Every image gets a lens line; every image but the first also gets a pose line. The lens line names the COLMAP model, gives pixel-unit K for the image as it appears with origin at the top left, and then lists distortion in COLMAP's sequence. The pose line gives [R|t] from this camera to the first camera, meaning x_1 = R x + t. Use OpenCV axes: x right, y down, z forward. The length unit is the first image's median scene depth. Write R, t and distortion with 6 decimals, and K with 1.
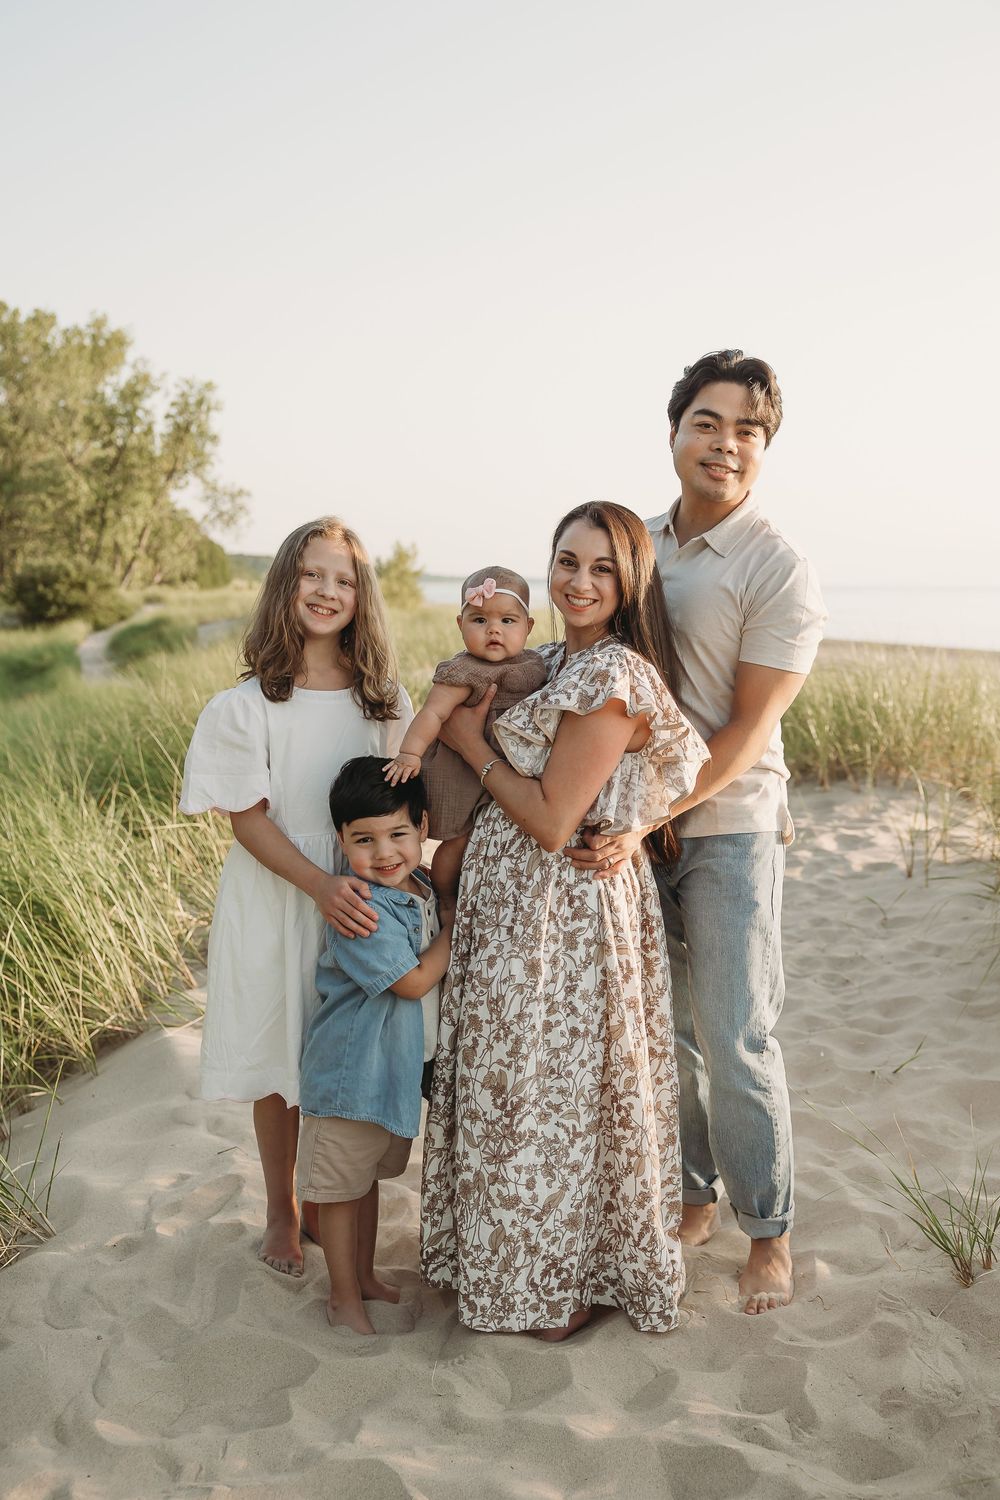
lens RADIAL K [[1414.4, 0, 506.5], [0, 1414.4, 738.9], [0, 0, 1]] dist [-0.022829, 0.000000]
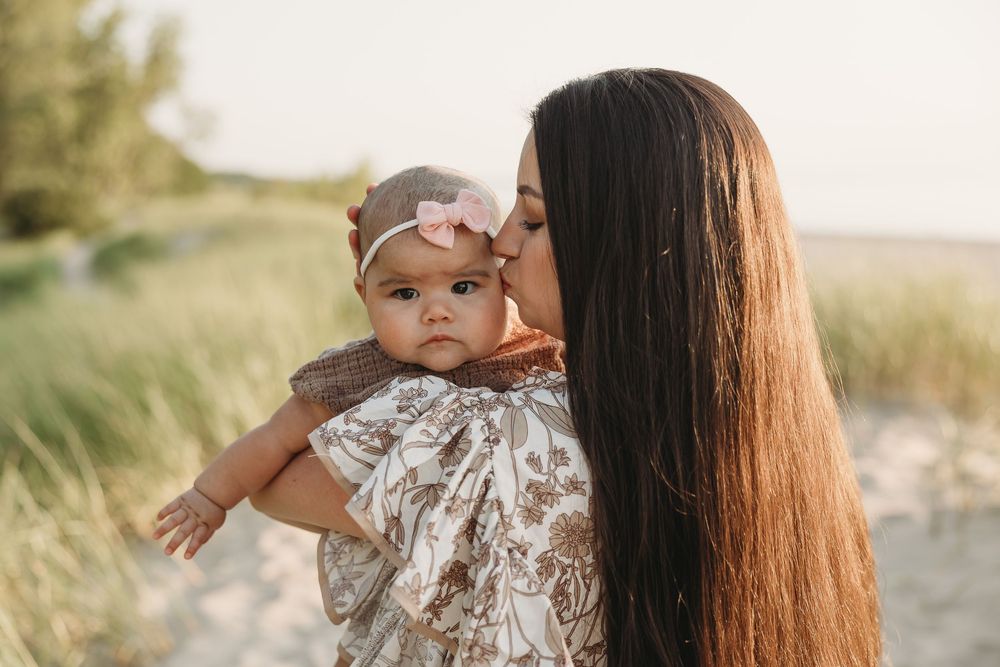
lens RADIAL K [[1288.3, 0, 499.2], [0, 1288.3, 326.0], [0, 0, 1]] dist [-0.008444, 0.000000]
pose [[0.999032, -0.034367, 0.027467, 0.006250], [0.034424, 0.999406, -0.001579, -0.075437], [-0.027396, 0.002523, 0.999621, 0.468386]]
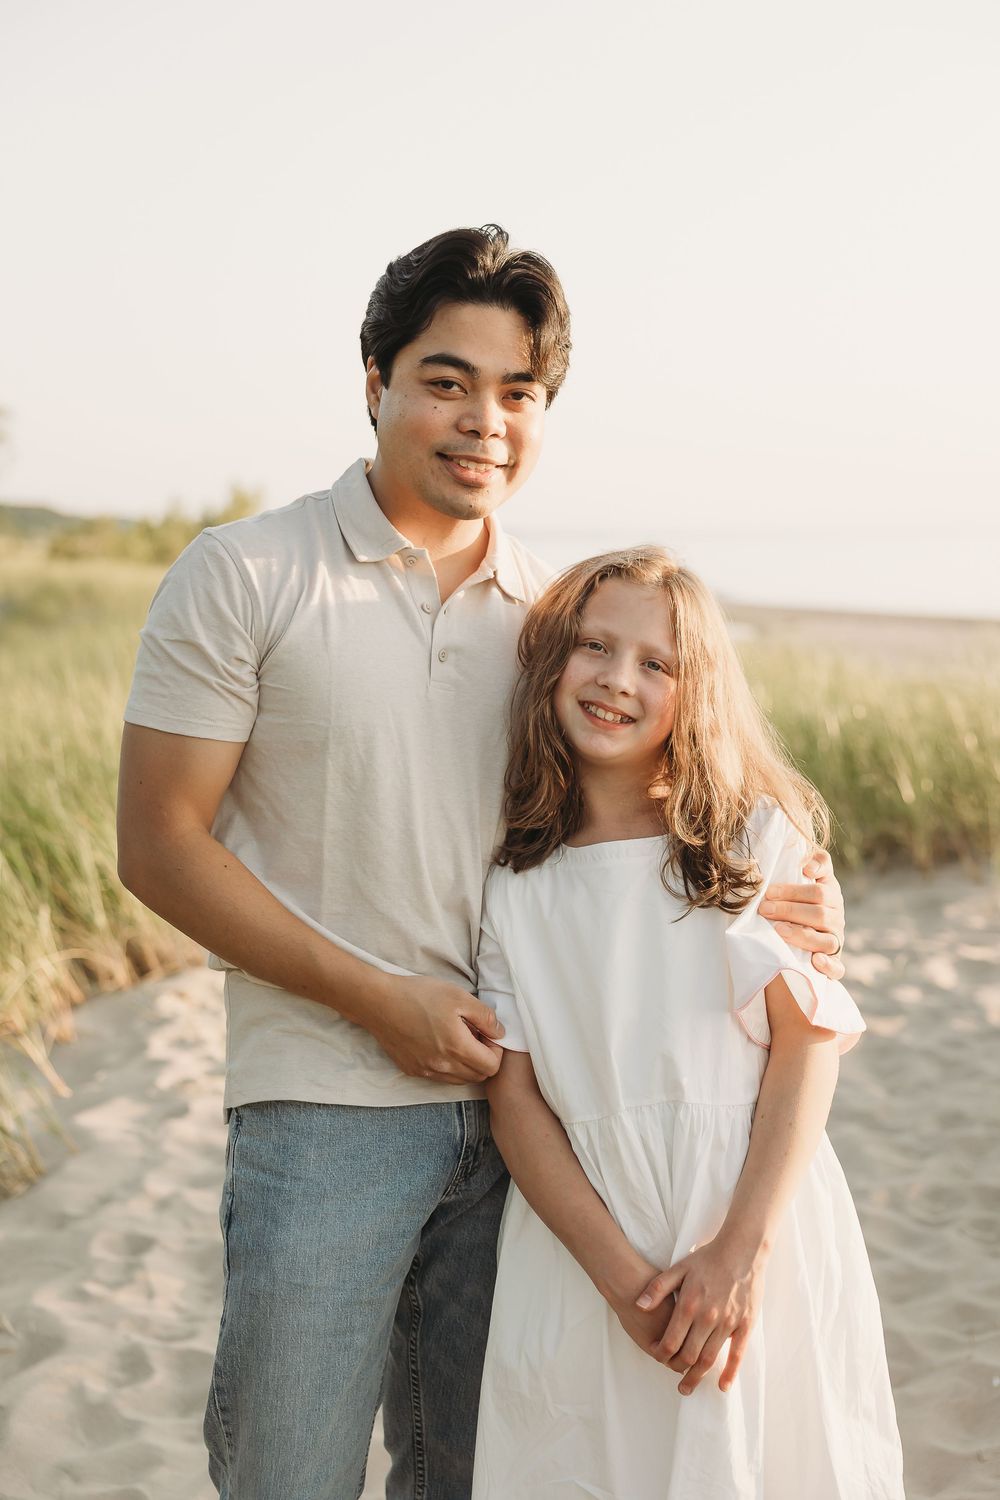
lens RADIAL K [[2098.0, 0, 497.4], [0, 2098.0, 738.7], [0, 0, 1]] dist [0.004982, 0.000000]
pose [[0.998700, -0.025011, 0.044412, -0.025433], [0.025651, 0.999574, -0.013890, -0.055058], [-0.044046, 0.015011, 0.998917, 0.169714]]
